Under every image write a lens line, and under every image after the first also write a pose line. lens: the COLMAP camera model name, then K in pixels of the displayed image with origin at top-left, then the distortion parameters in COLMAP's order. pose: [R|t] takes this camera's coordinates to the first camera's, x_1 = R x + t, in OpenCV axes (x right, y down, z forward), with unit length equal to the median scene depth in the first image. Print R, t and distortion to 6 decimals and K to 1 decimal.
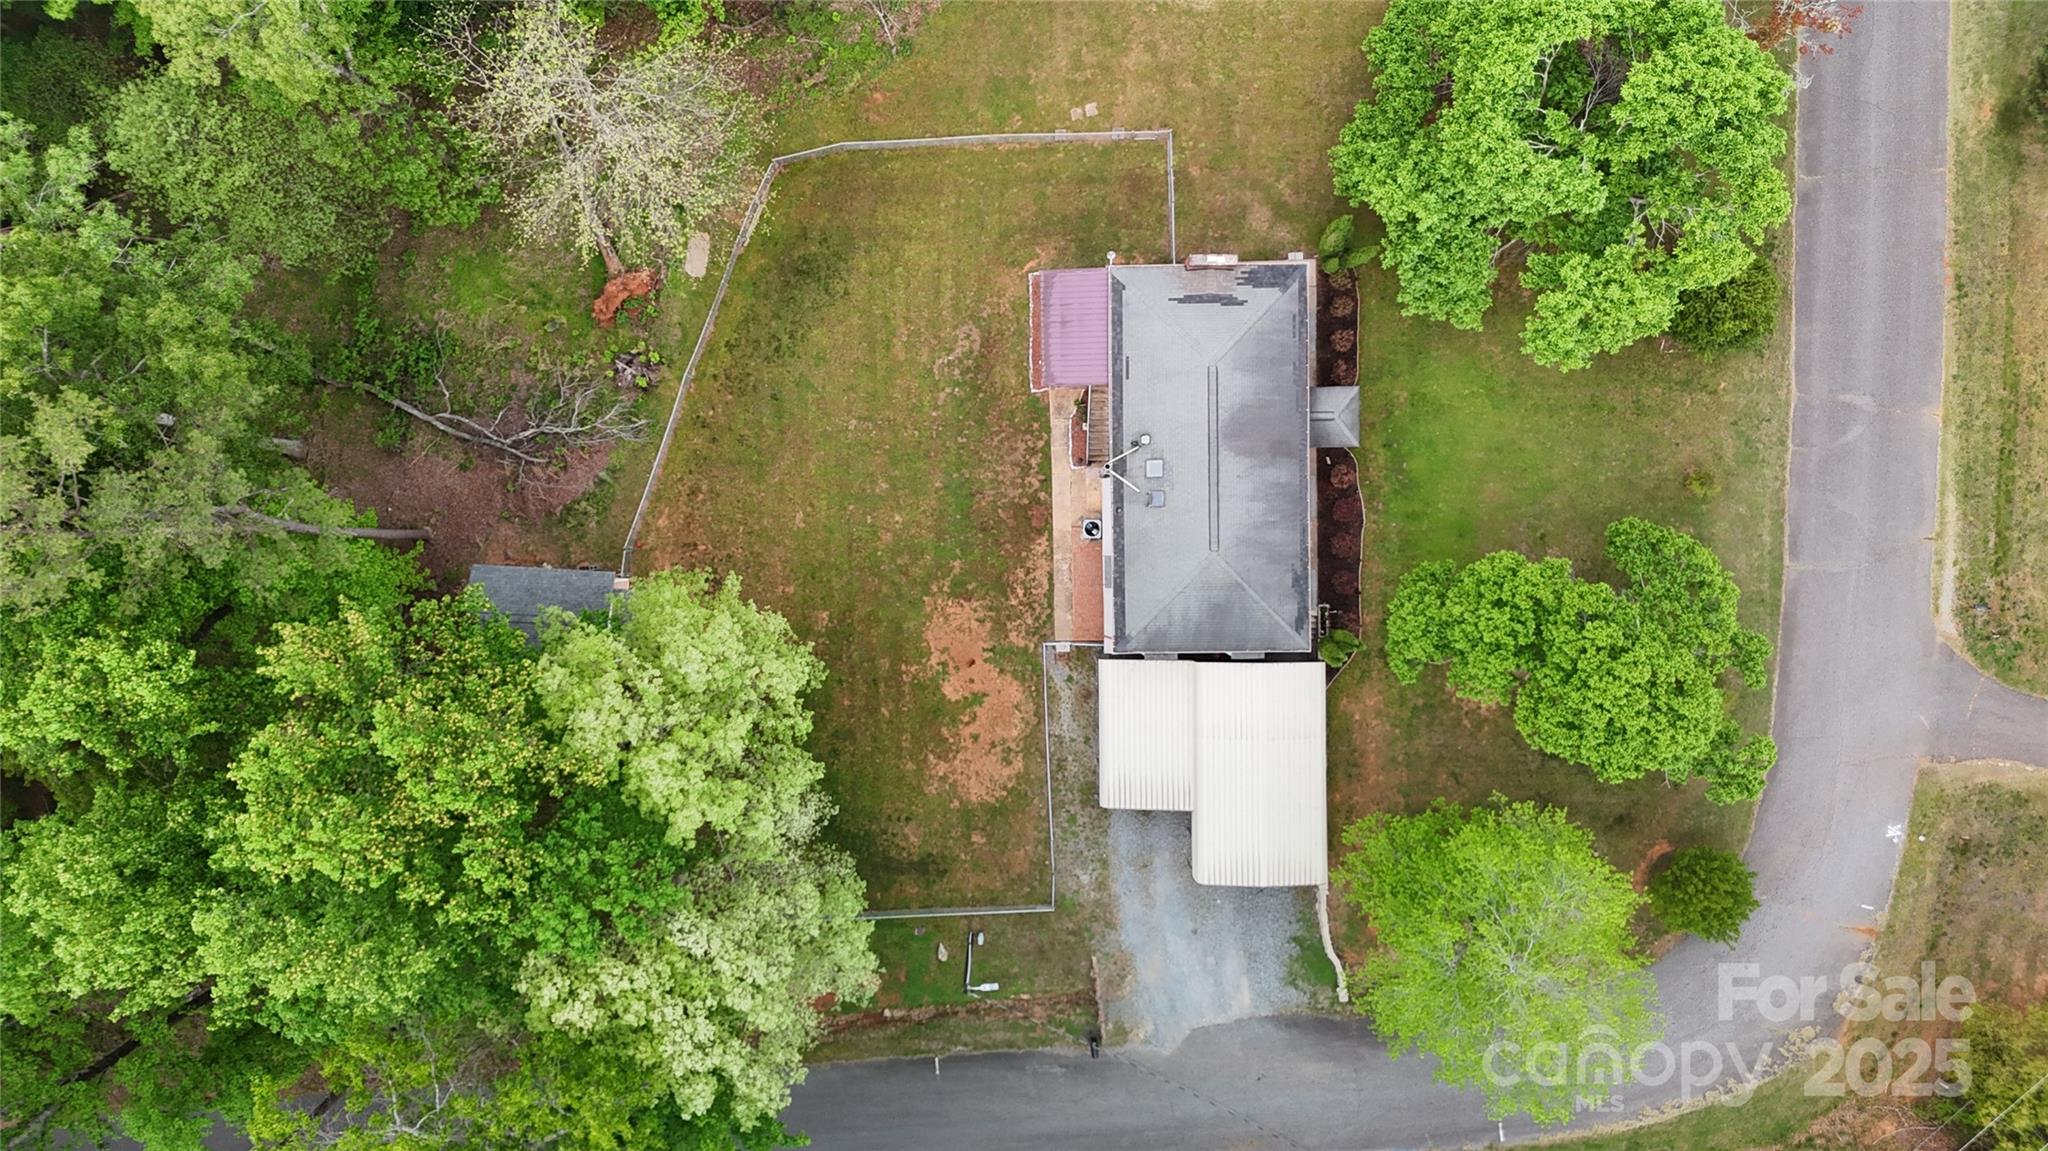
lens RADIAL K [[1635.0, 0, 1024.0], [0, 1635.0, 575.5], [0, 0, 1]] dist [0.036281, -0.001914]
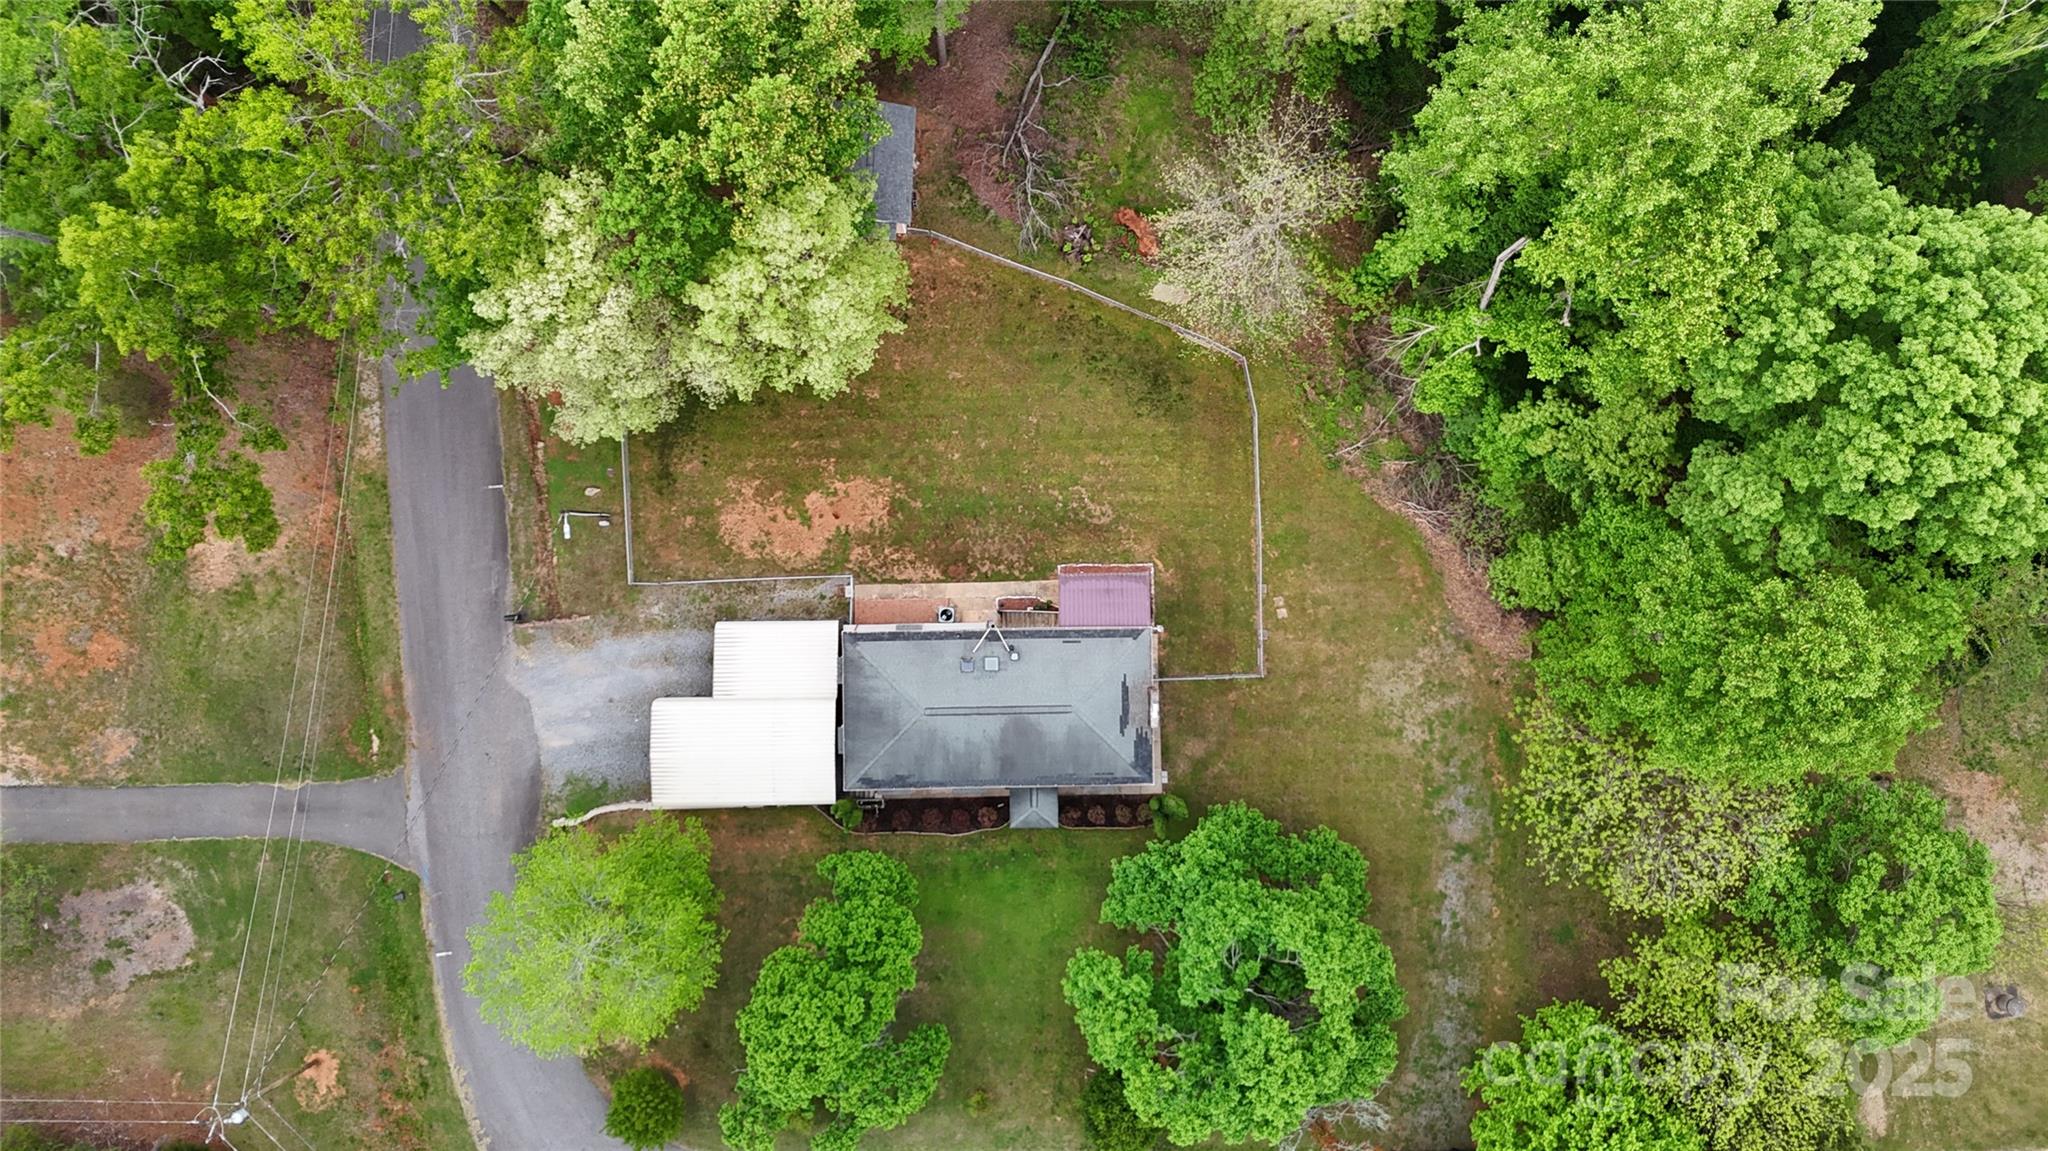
lens RADIAL K [[1449.4, 0, 1024.0], [0, 1449.4, 575.5], [0, 0, 1]] dist [0.055579, -0.001481]
pose [[-0.000045, 0.999938, 0.011149, -0.000119], [-0.997662, 0.000717, -0.068332, -0.015352], [-0.068336, -0.011126, 0.997600, -0.110485]]
